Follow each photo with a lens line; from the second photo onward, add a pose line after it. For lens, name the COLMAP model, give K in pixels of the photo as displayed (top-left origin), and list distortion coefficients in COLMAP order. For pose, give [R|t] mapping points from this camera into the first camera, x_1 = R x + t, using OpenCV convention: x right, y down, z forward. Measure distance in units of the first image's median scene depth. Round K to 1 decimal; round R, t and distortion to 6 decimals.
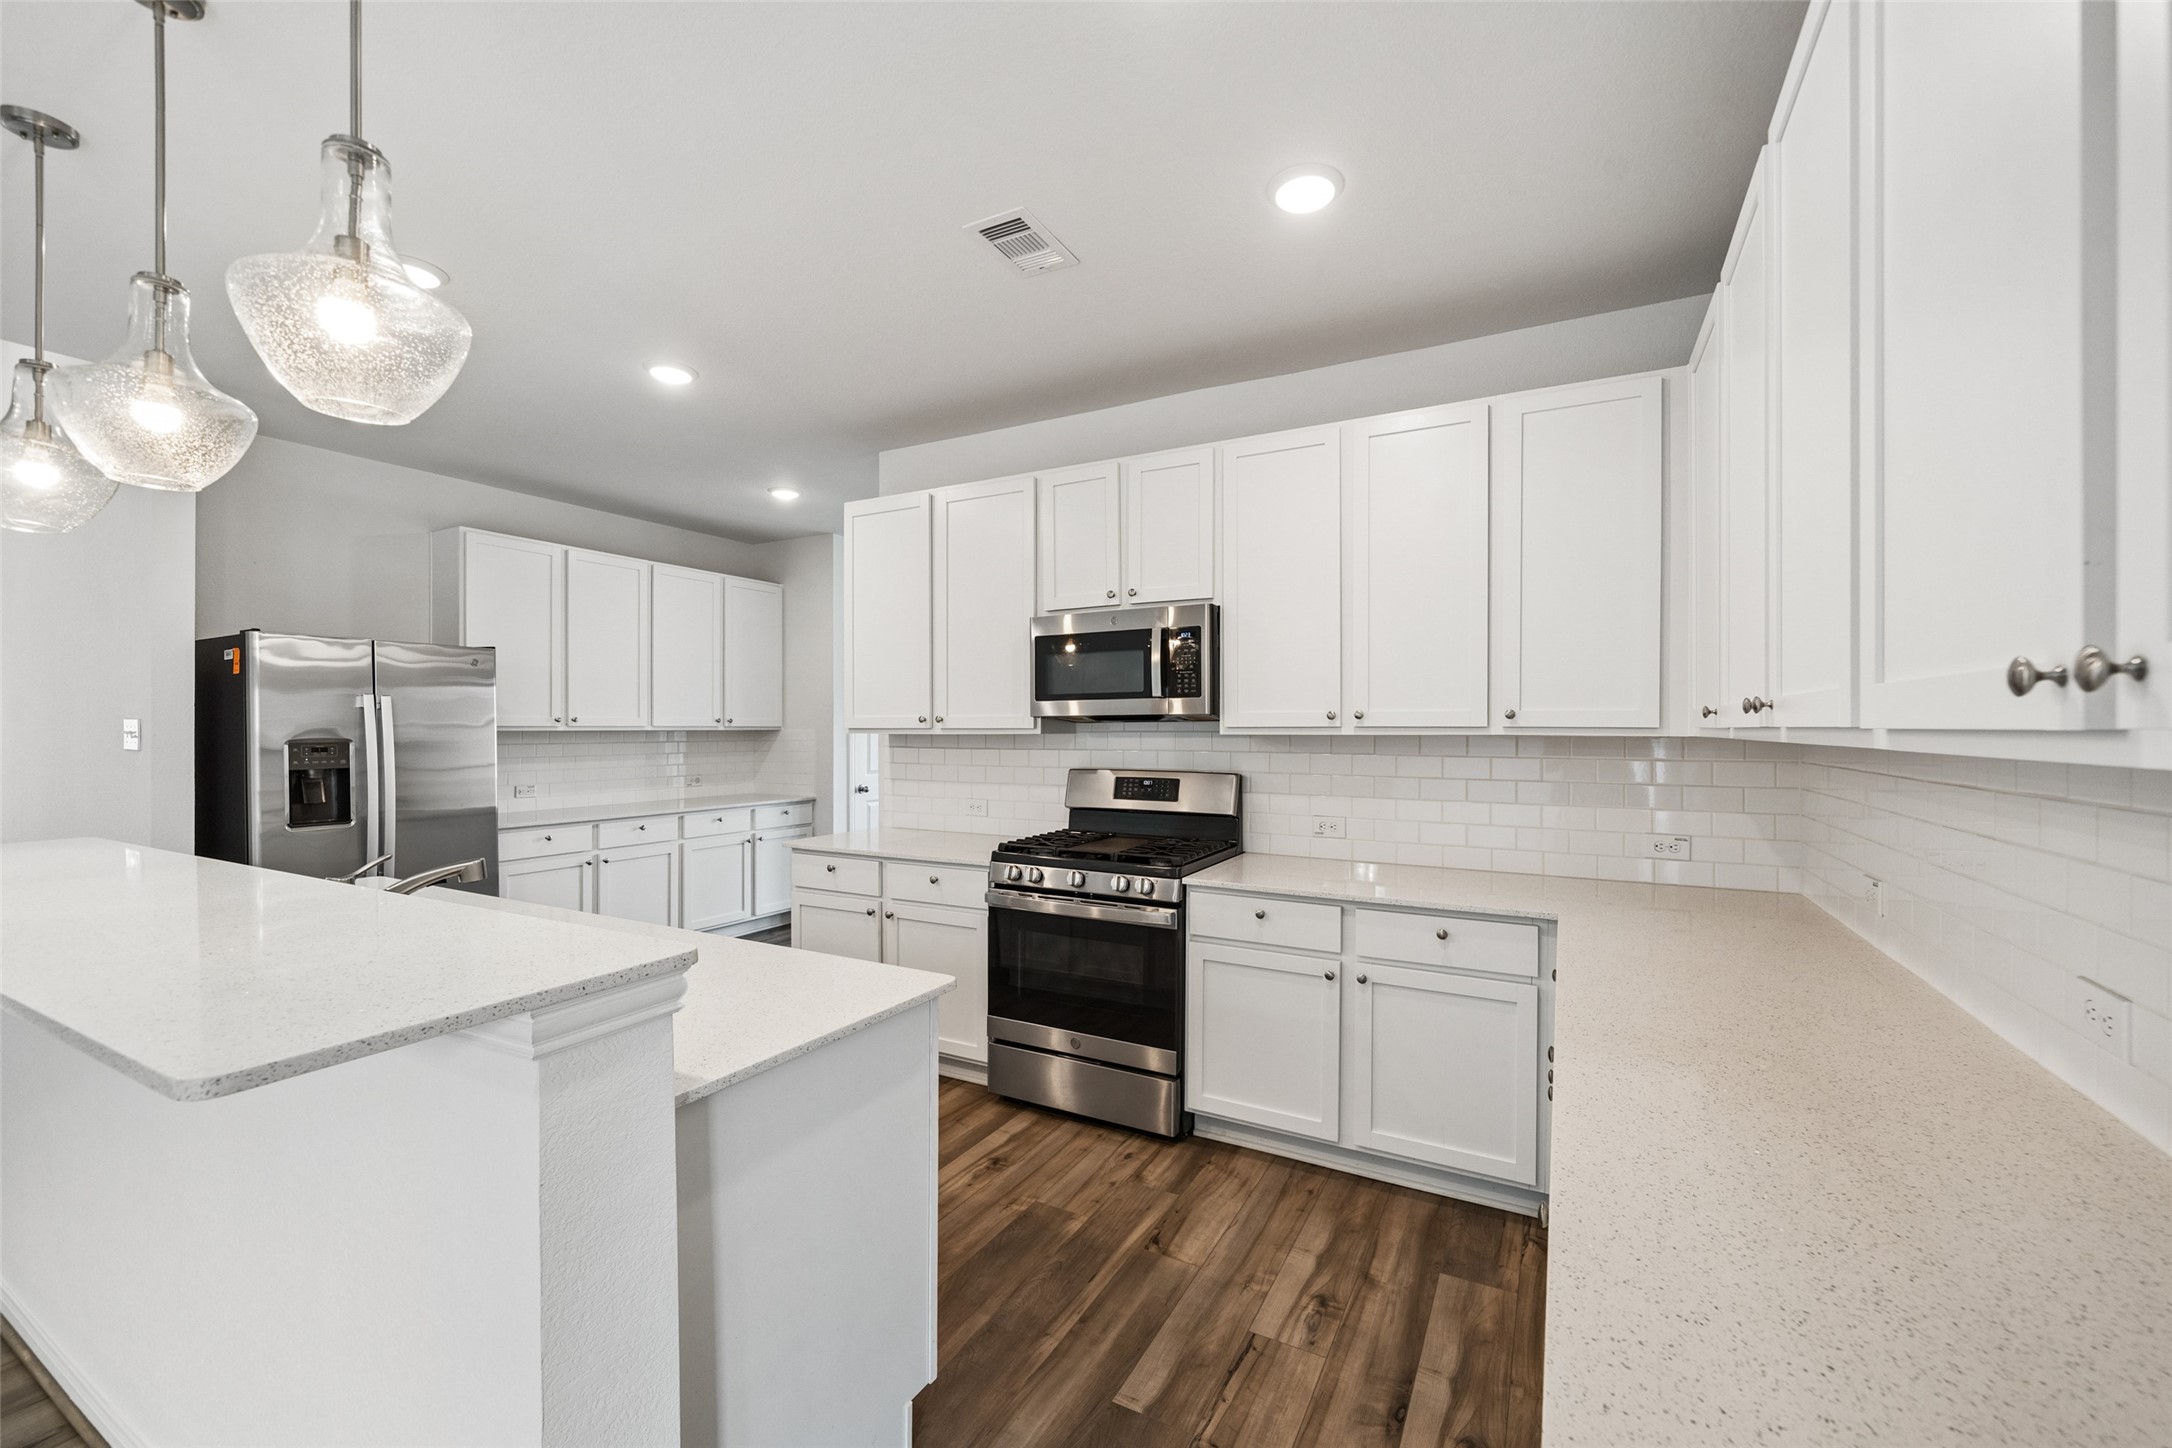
lens RADIAL K [[877.2, 0, 1086.0], [0, 877.2, 724.0], [0, 0, 1]] dist [-0.000742, -0.000086]
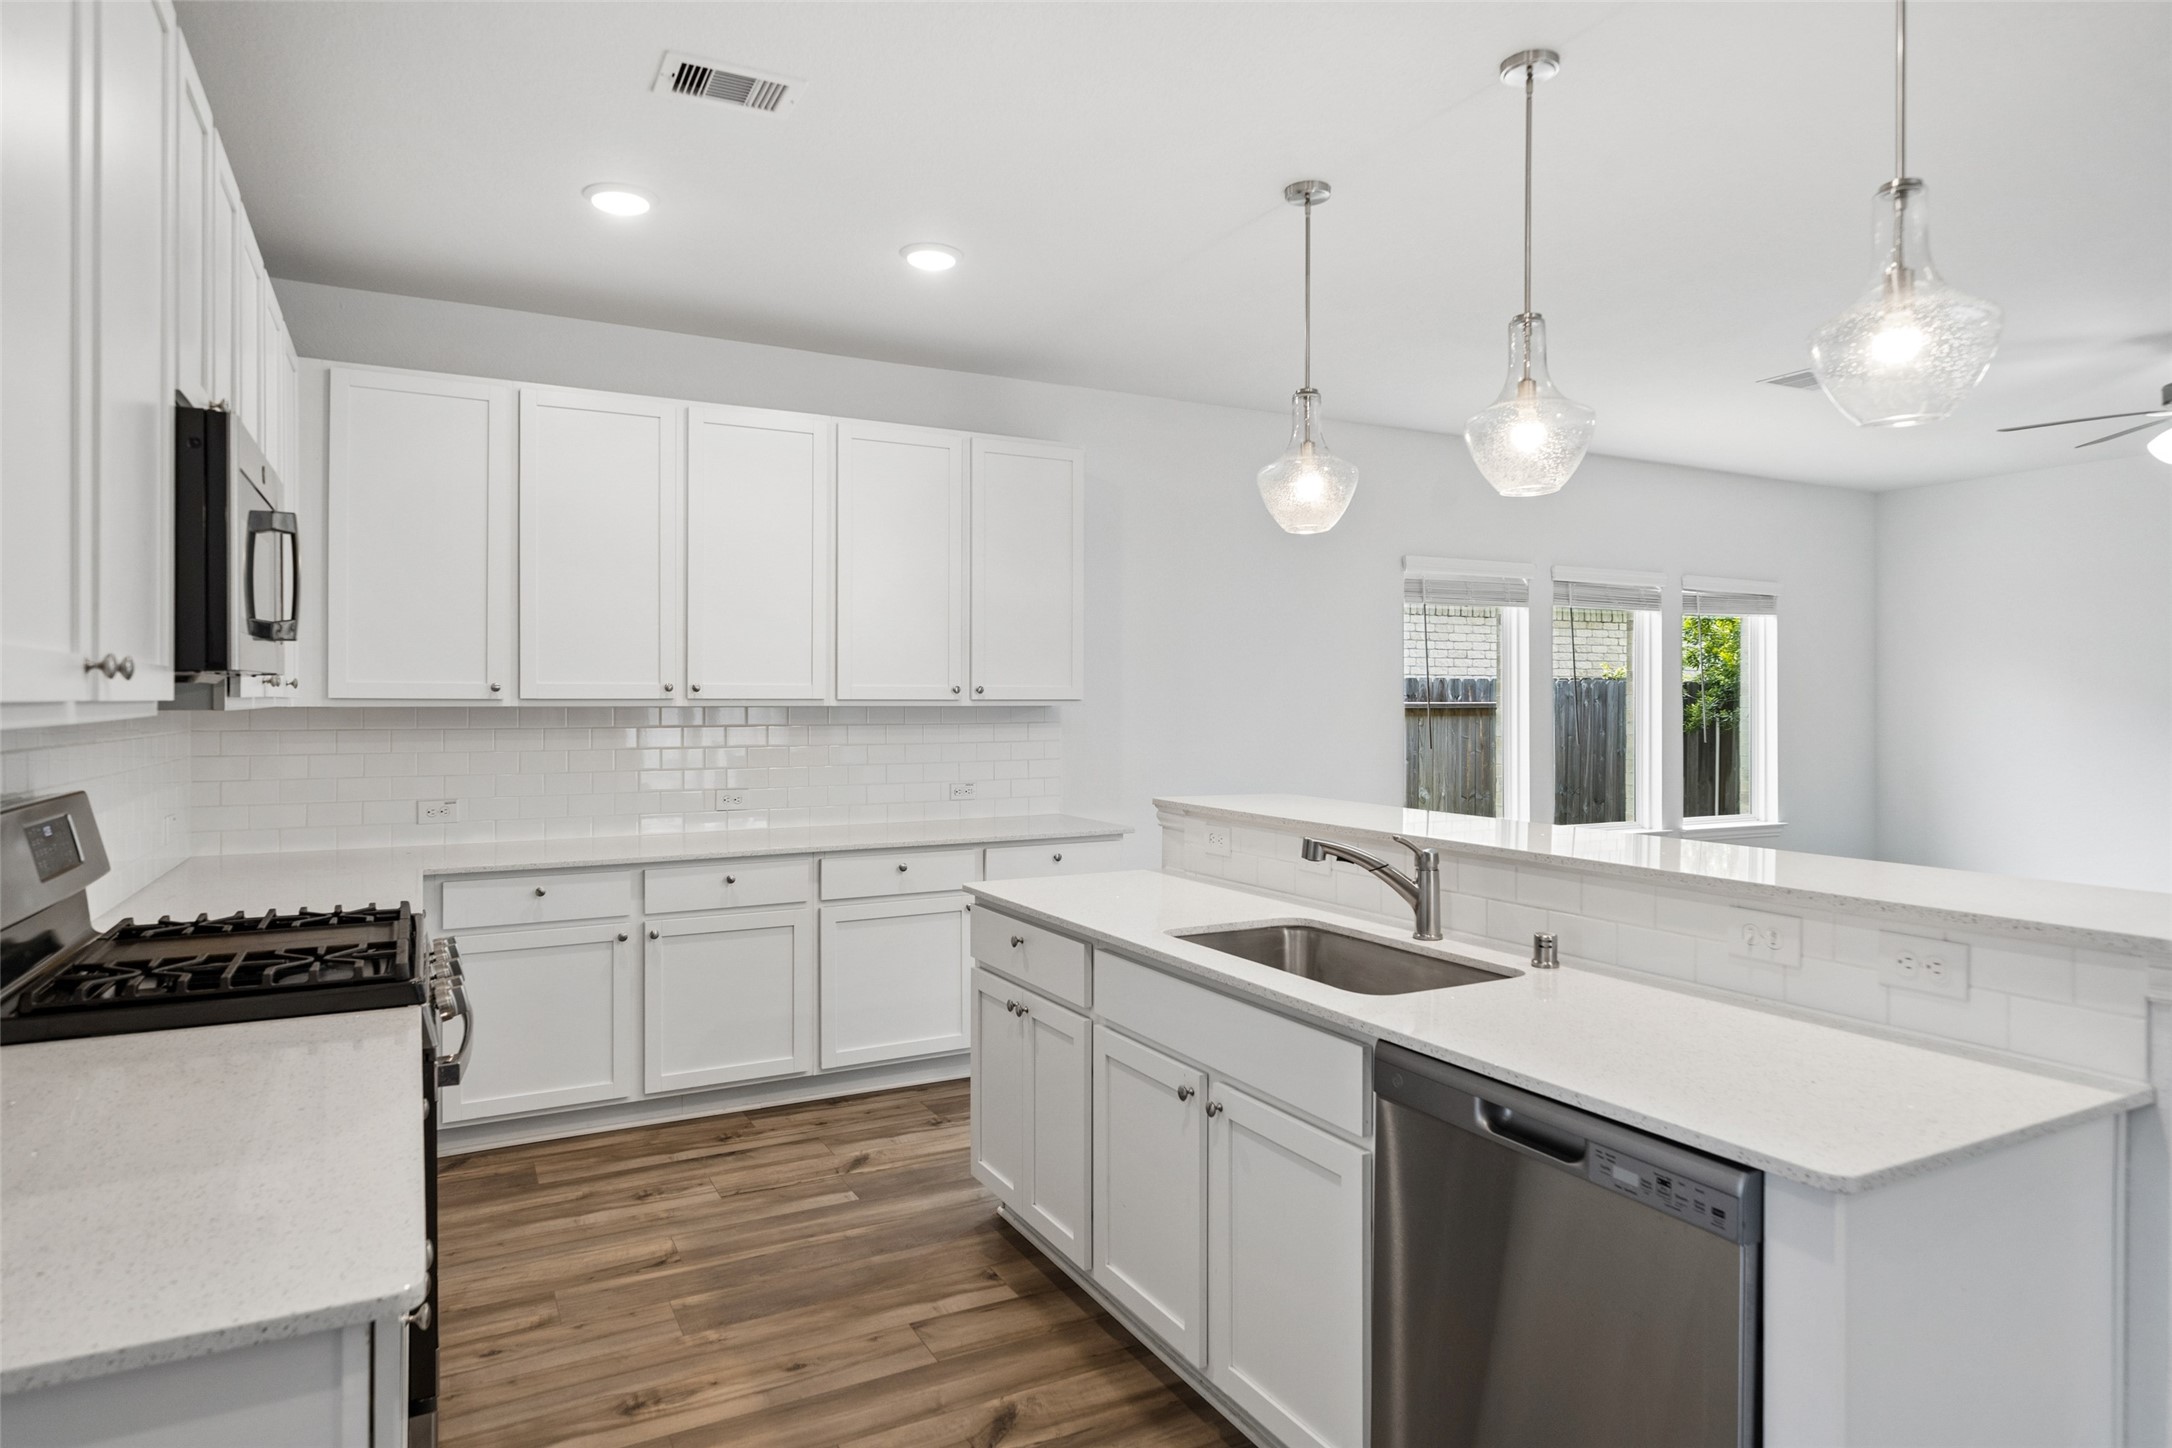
lens RADIAL K [[1239.2, 0, 1085.7], [0, 1239.2, 698.4], [0, 0, 1]] dist [0.000543, 0.000224]
pose [[-0.836707, -0.000115, 0.547651, -0.814038], [-0.001363, 0.999997, -0.001872, 0.003520], [-0.547649, -0.002313, -0.836705, 1.501389]]
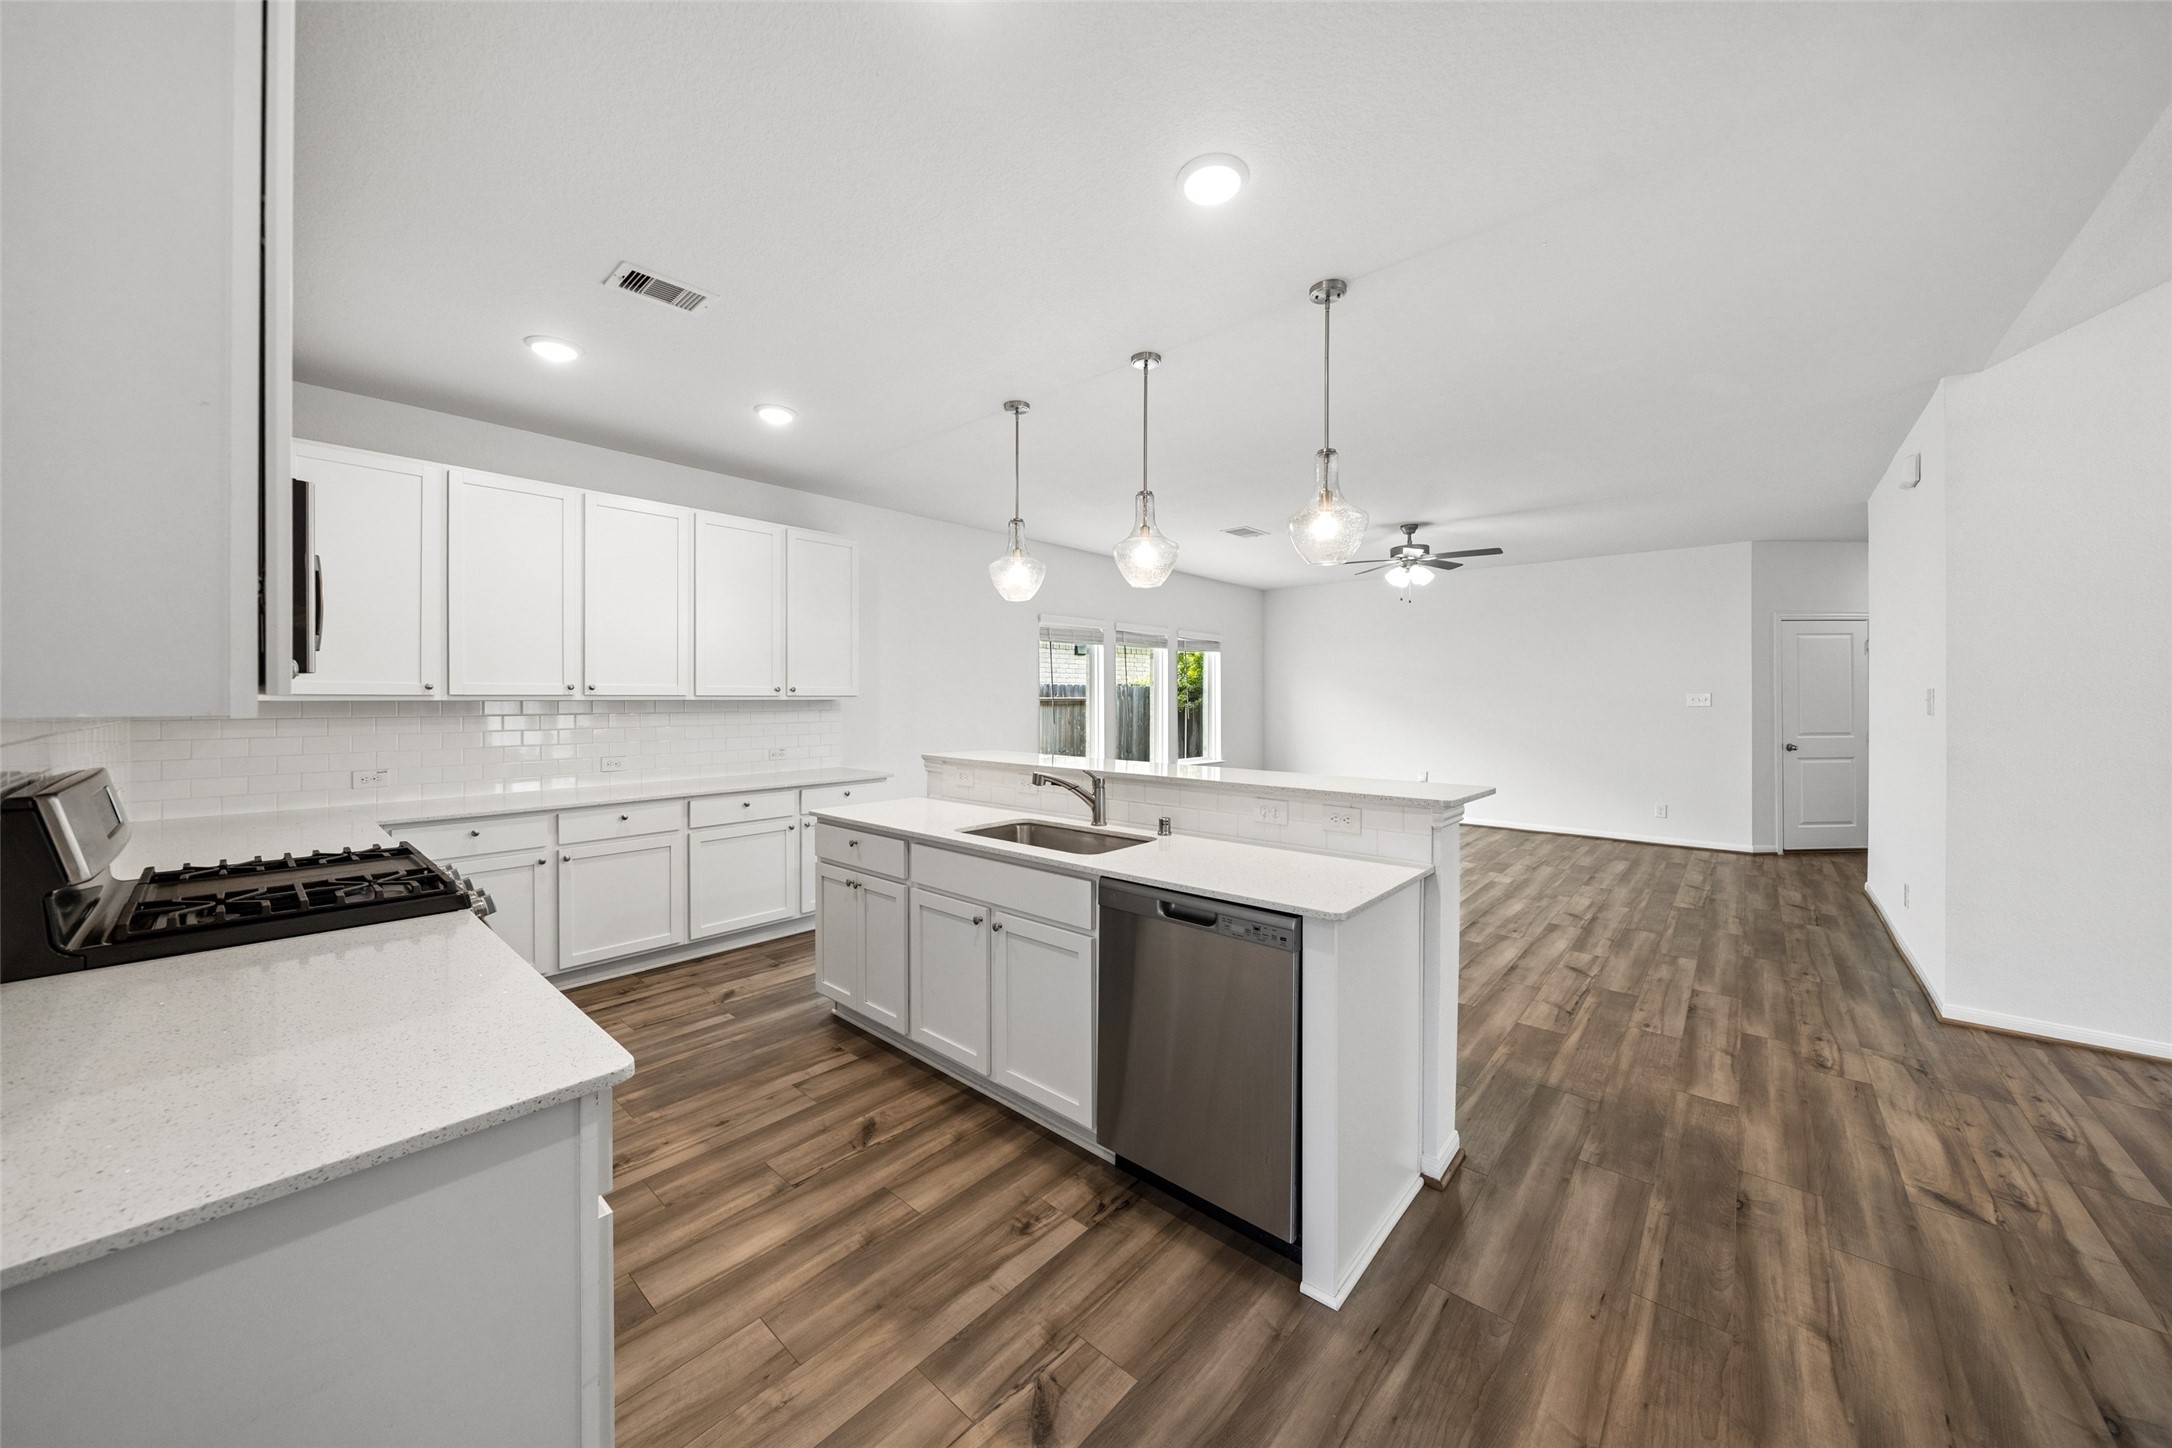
lens RADIAL K [[751.9, 0, 1080.6], [0, 751.9, 696.4], [0, 0, 1]] dist [-0.002658, -0.000039]
pose [[-0.974419, -0.001179, 0.224737, -0.732458], [-0.001549, 0.999998, -0.001471, 0.004981], [-0.224735, -0.001782, -0.974418, 1.599367]]
